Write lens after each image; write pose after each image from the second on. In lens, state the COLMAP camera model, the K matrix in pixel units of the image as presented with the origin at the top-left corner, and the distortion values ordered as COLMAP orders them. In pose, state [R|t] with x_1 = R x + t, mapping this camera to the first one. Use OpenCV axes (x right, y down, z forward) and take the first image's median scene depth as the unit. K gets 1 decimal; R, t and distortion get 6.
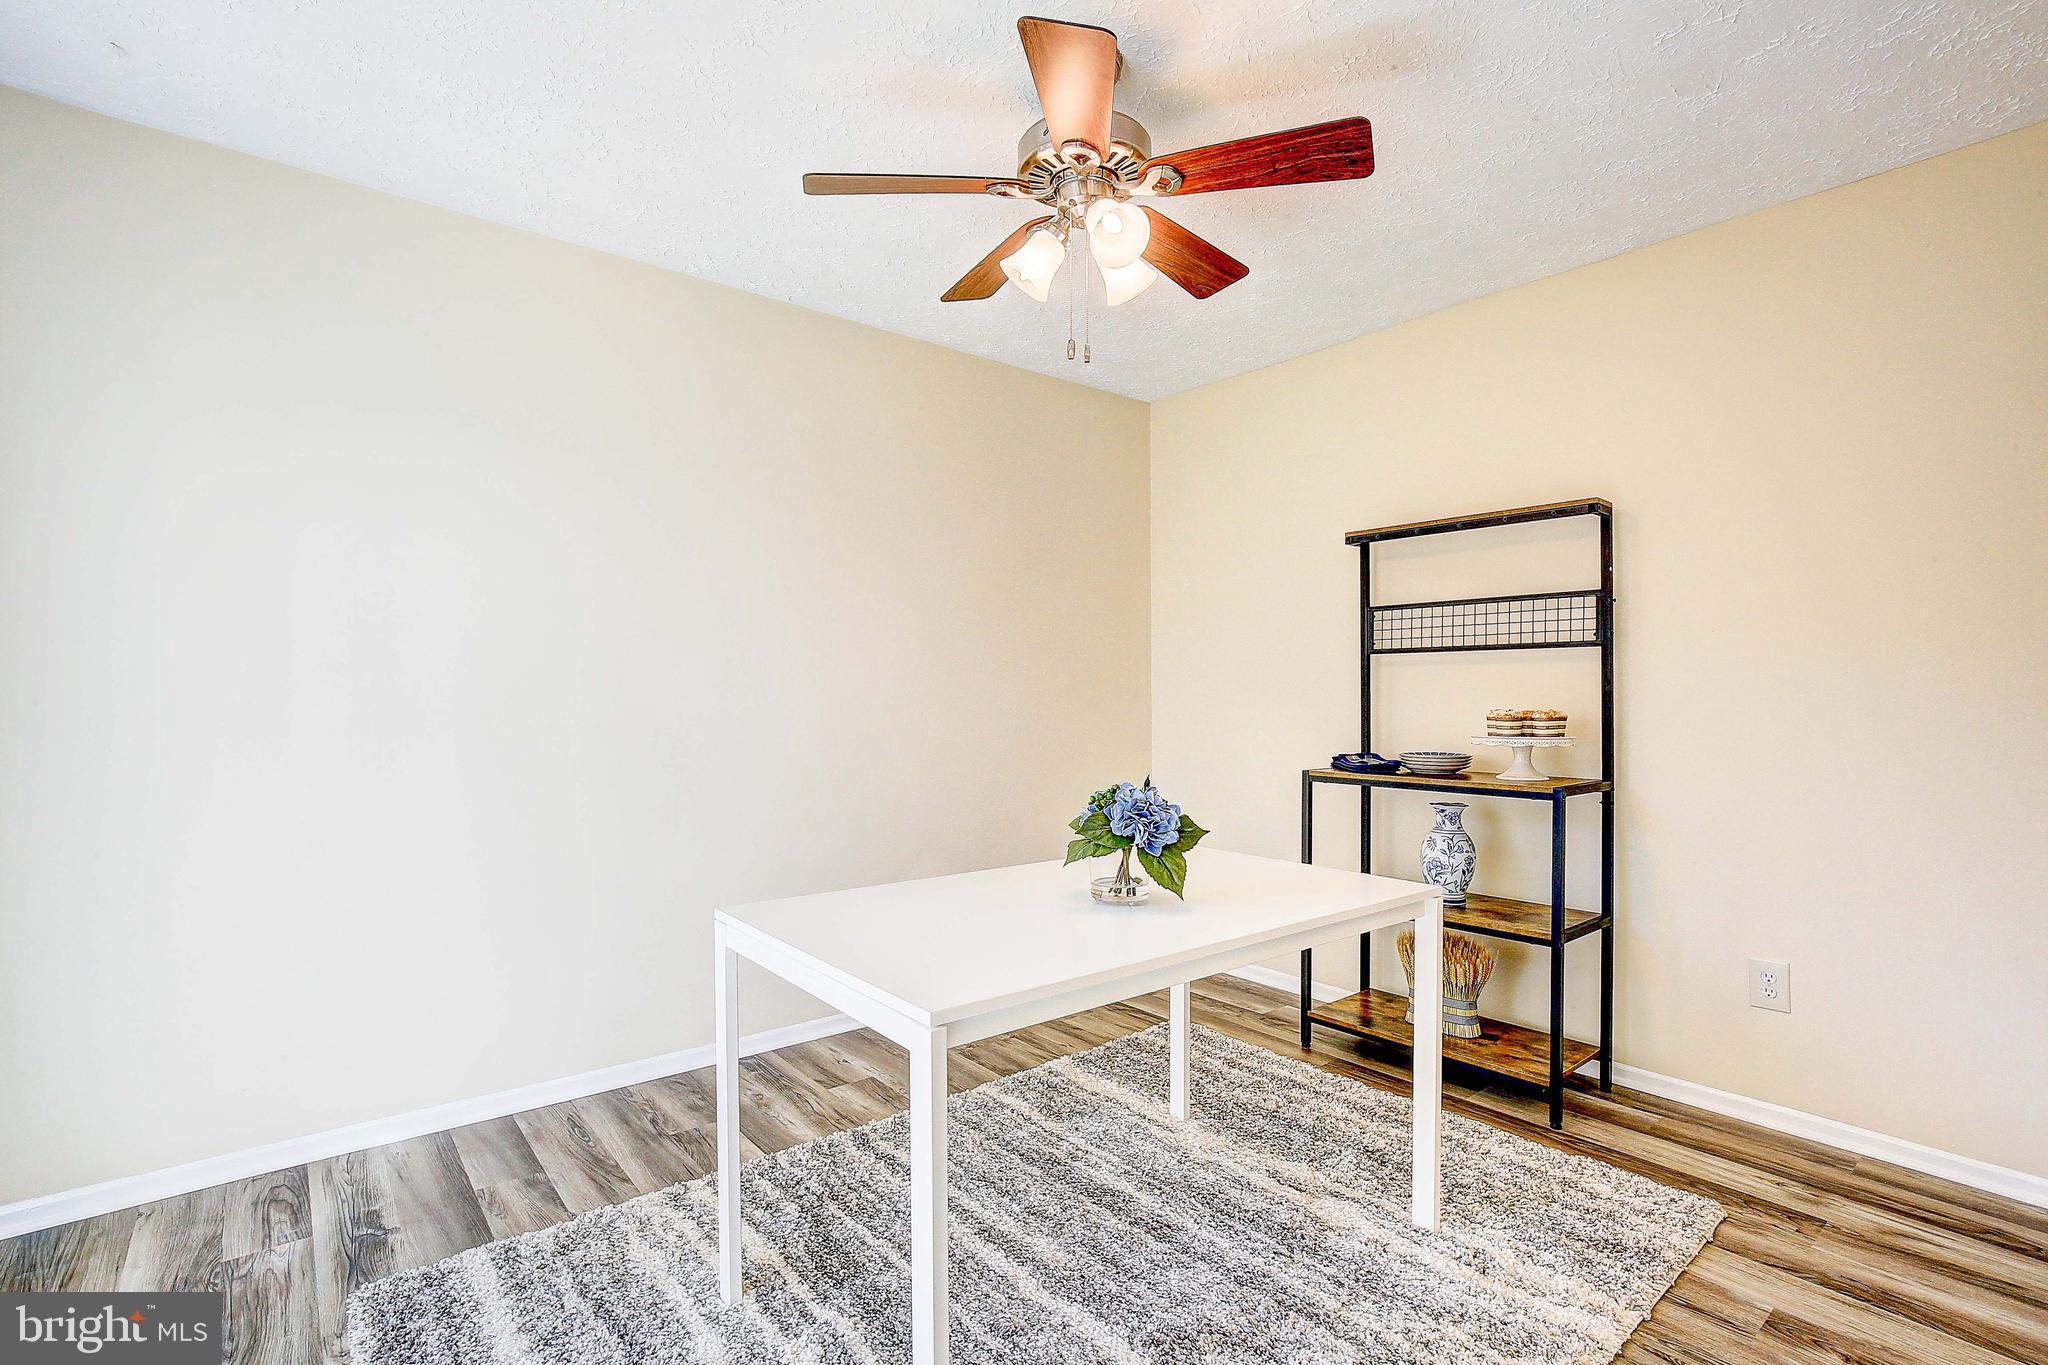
lens RADIAL K [[949.0, 0, 1009.0], [0, 949.0, 683.1], [0, 0, 1]] dist [-0.021612, 0.001958]
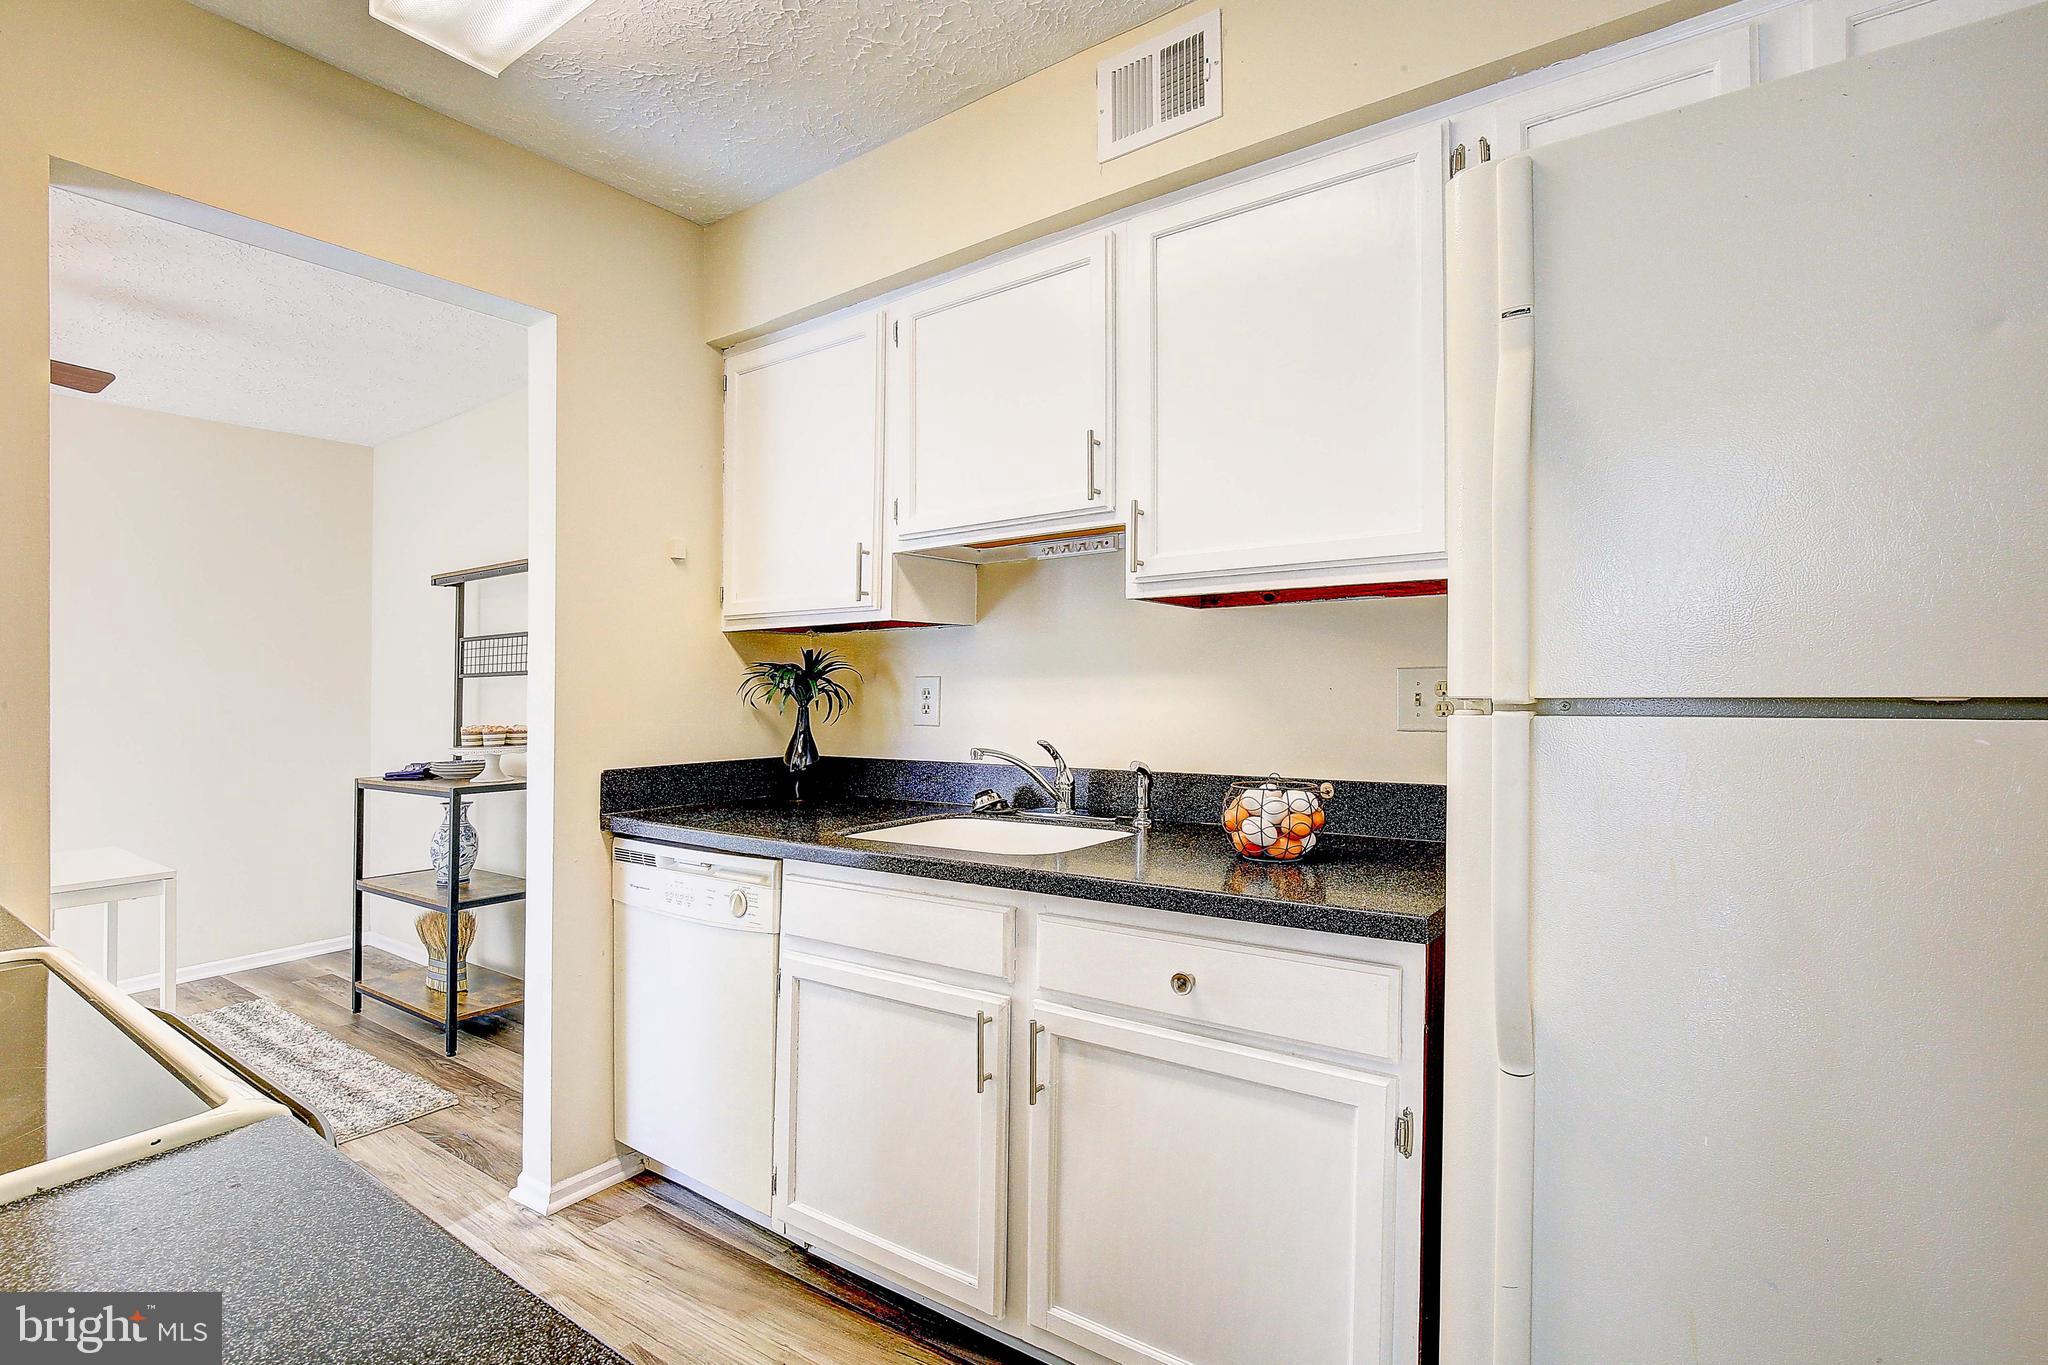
lens RADIAL K [[949.0, 0, 1042.4], [0, 949.0, 685.8], [0, 0, 1]] dist [-0.021612, 0.001958]
pose [[0.959753, -0.009447, 0.280687, 0.877387], [0.009879, 0.999951, -0.000127, -0.015540], [-0.280672, 0.002895, 0.959799, -0.388250]]
